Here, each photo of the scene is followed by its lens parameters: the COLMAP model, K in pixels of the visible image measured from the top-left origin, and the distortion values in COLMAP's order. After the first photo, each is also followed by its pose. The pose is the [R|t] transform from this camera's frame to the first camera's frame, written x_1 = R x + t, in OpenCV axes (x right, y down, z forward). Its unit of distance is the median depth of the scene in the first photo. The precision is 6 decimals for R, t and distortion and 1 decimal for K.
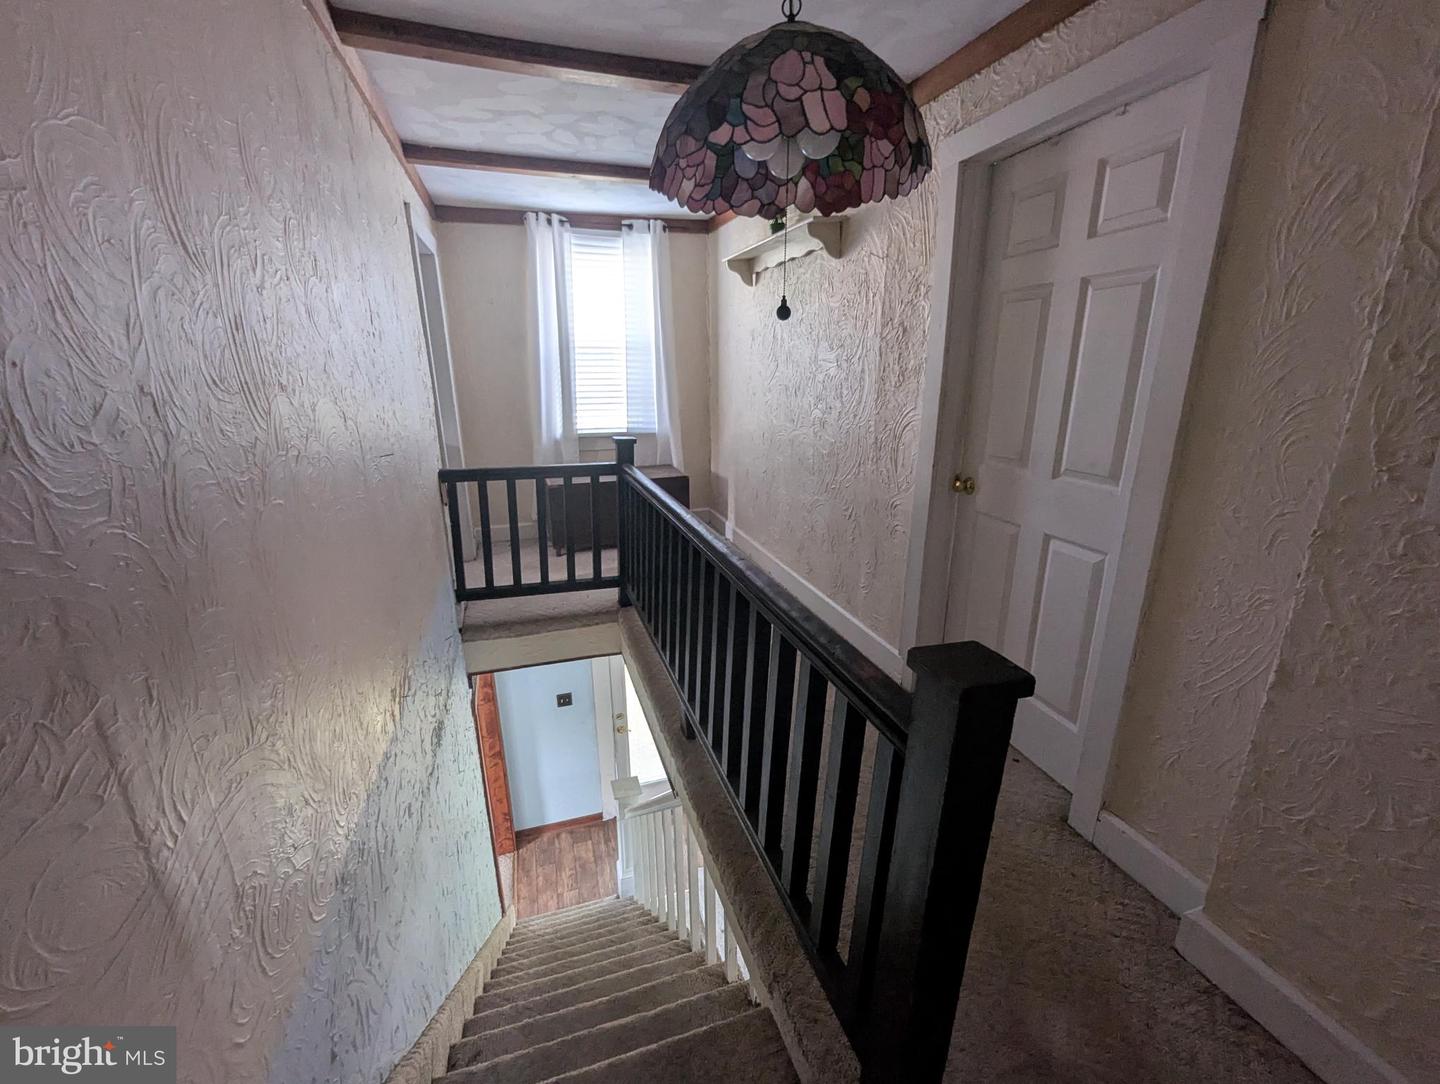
lens RADIAL K [[596.5, 0, 720.0], [0, 596.5, 542.0], [0, 0, 1]] dist [-0.000562, -0.000009]
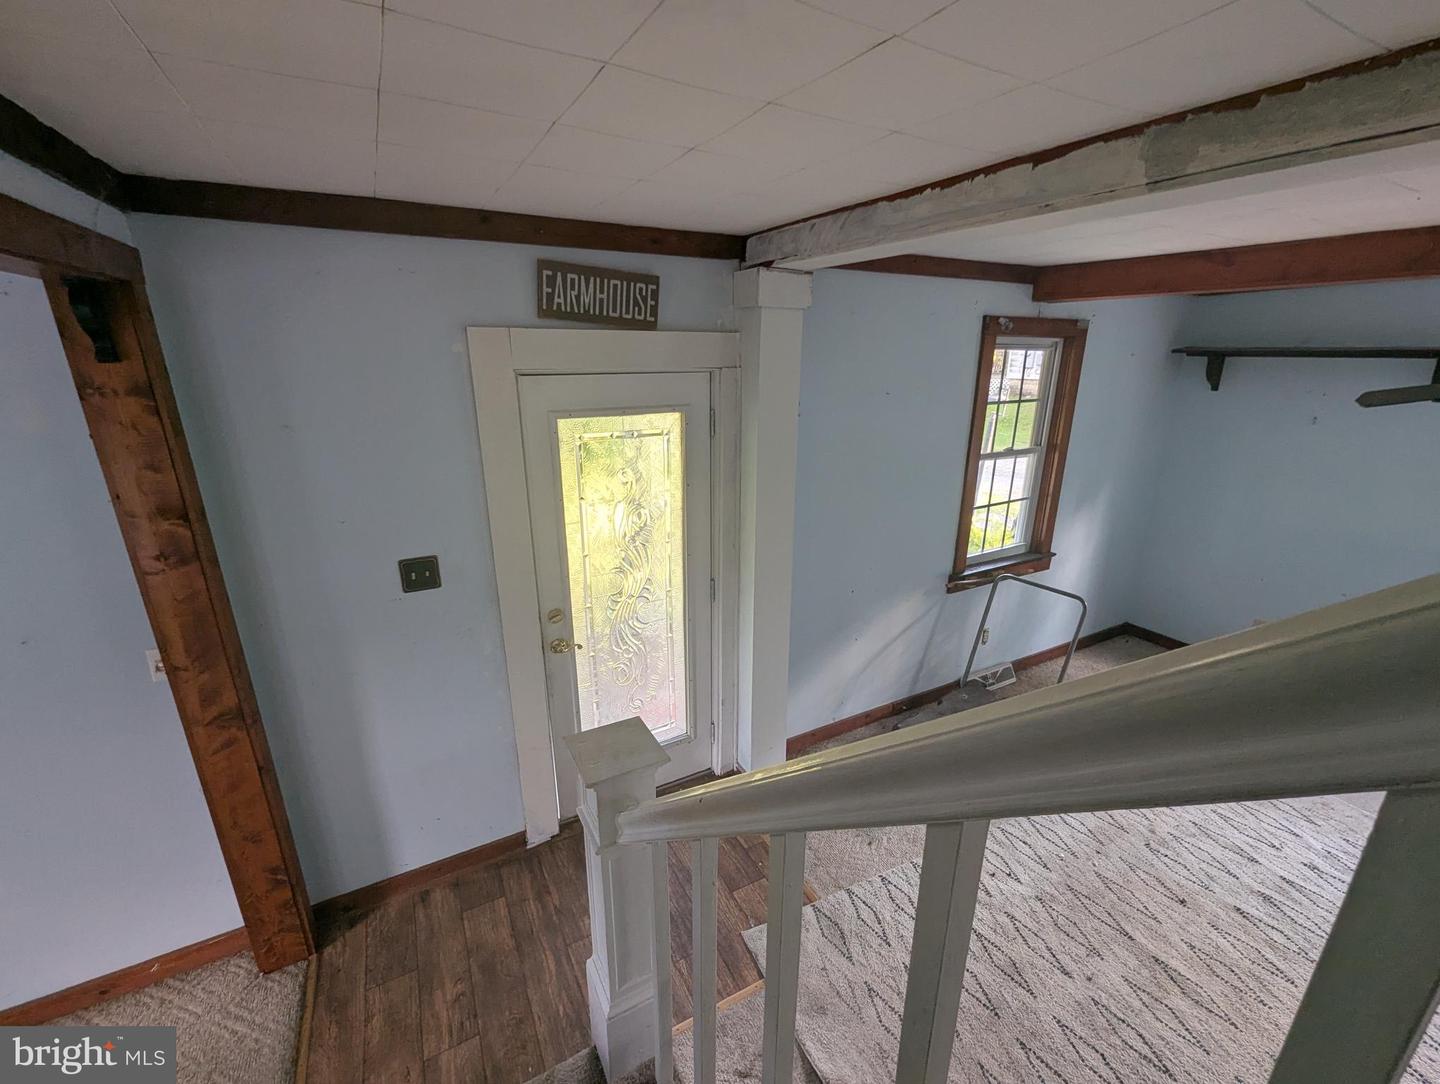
lens RADIAL K [[596.5, 0, 720.0], [0, 596.5, 542.0], [0, 0, 1]] dist [-0.000562, -0.000009]
pose [[0.982244, -0.049605, 0.180933, -0.129574], [0.047976, 0.998759, 0.013370, 0.246195], [-0.181371, -0.004452, 0.983405, 0.553913]]
